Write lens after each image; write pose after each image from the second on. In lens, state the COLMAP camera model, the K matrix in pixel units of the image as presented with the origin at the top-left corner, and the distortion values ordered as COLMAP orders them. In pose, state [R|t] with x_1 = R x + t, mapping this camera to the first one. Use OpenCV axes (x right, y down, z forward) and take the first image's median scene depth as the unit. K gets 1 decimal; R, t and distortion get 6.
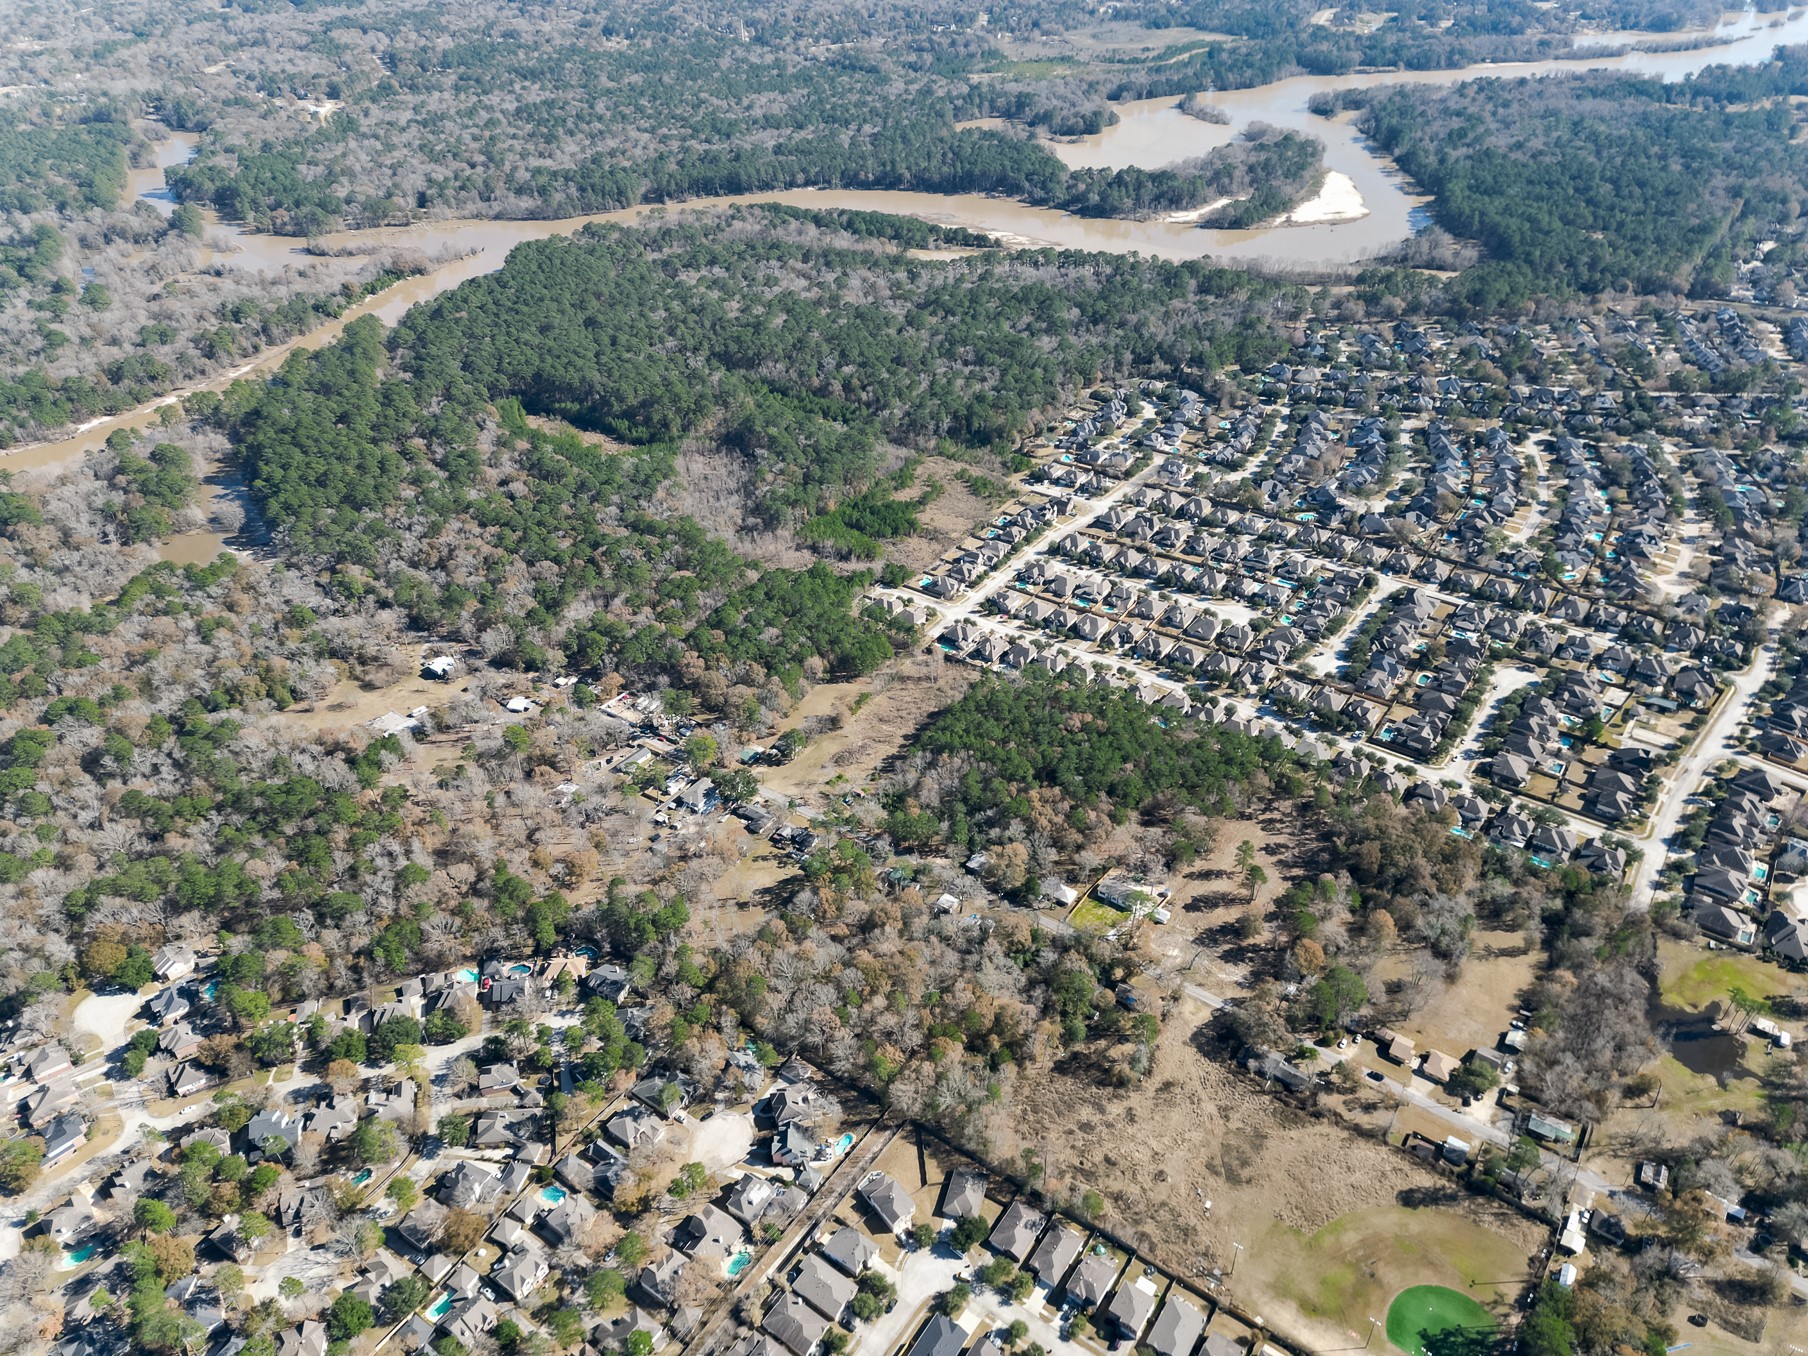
lens RADIAL K [[1261.1, 0, 904.0], [0, 1261.1, 678.0], [0, 0, 1]] dist [0.104604, -0.090882]
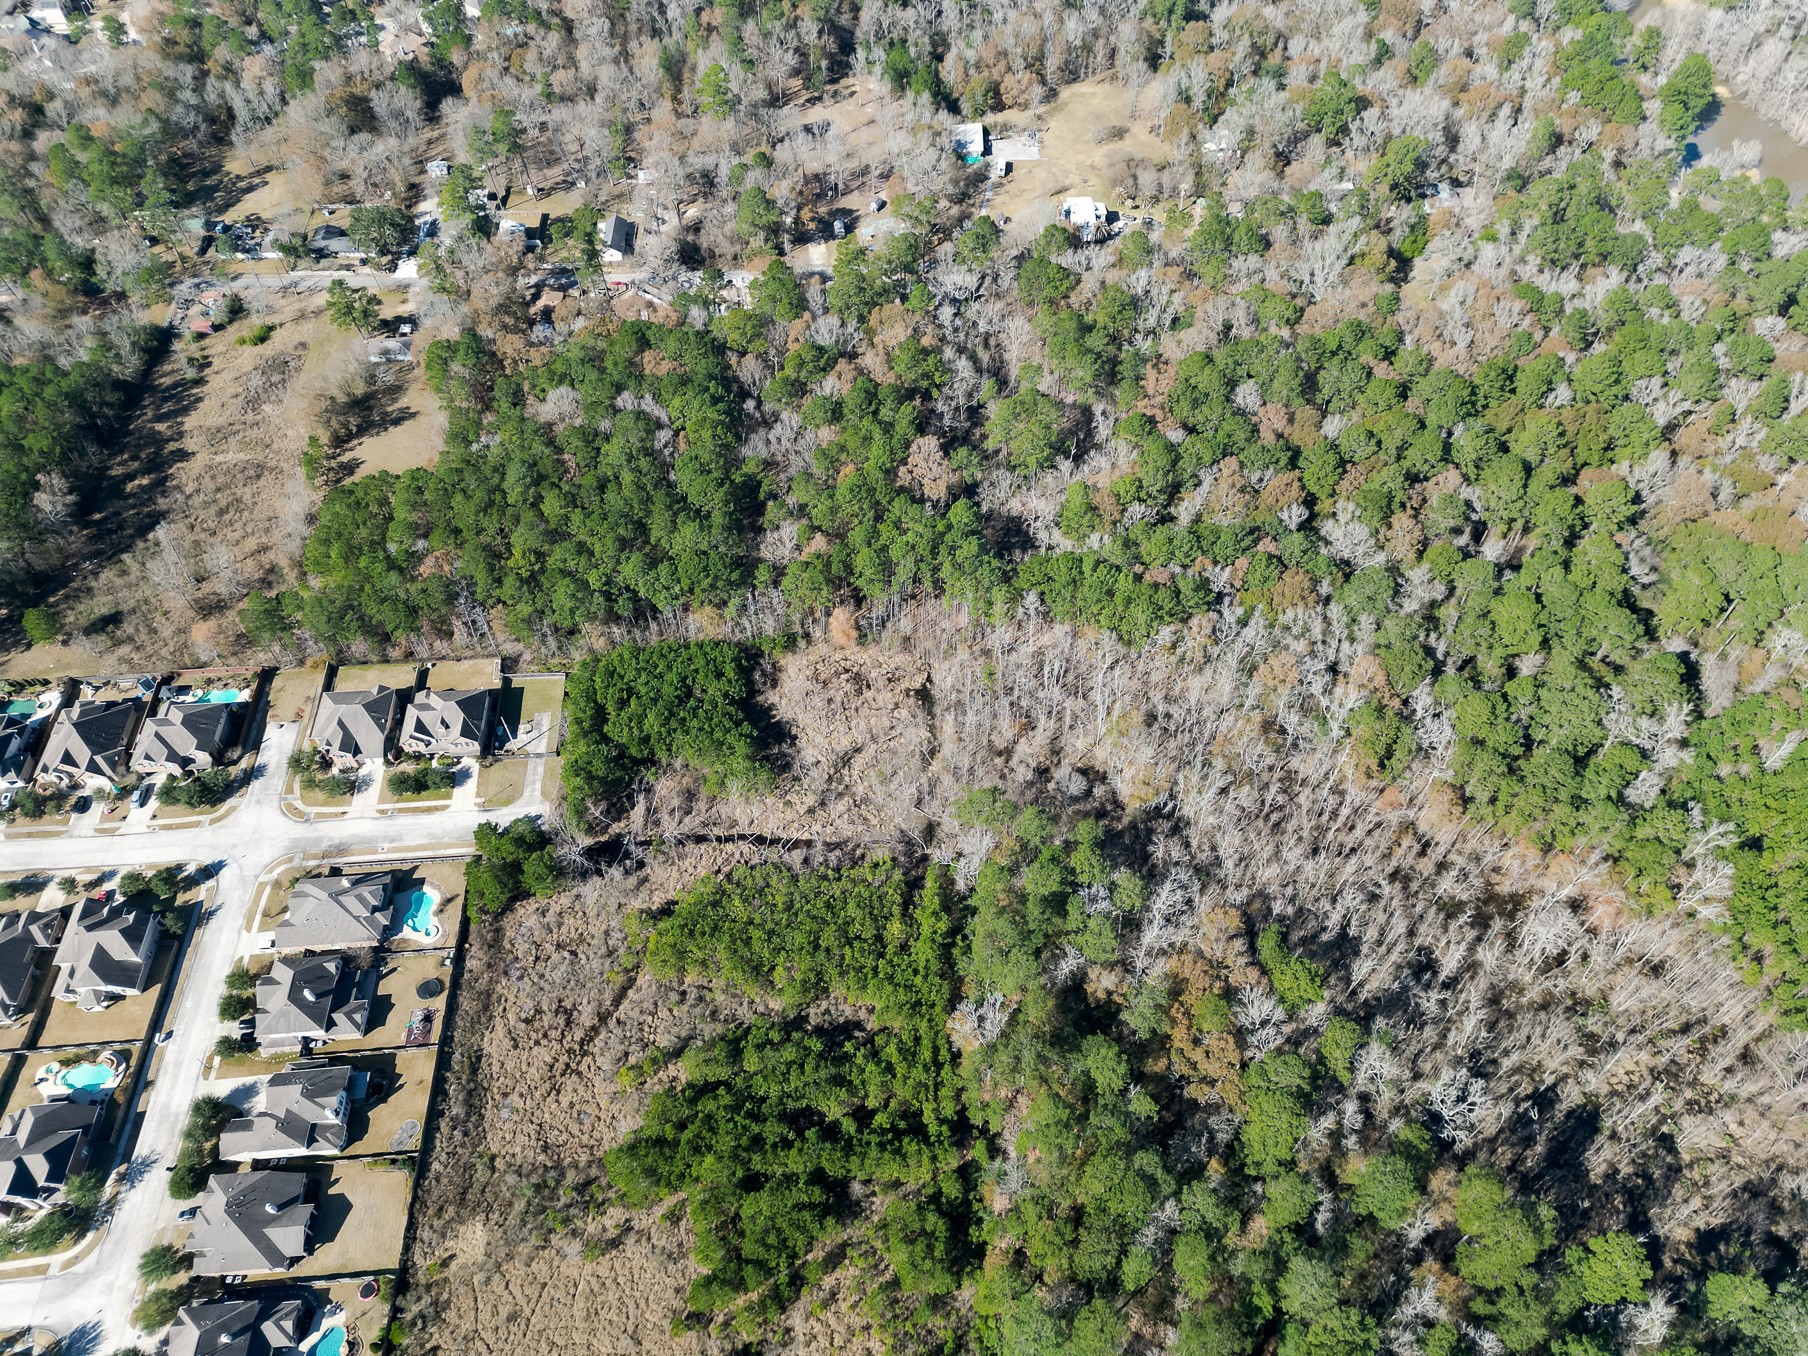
lens RADIAL K [[1256.1, 0, 904.0], [0, 1256.1, 678.0], [0, 0, 1]] dist [0.098427, -0.073886]
pose [[-0.774481, 0.504430, -0.381746, 0.014978], [-0.345392, 0.168388, 0.923228, -0.385797], [0.529985, 0.846874, 0.043813, 0.915816]]
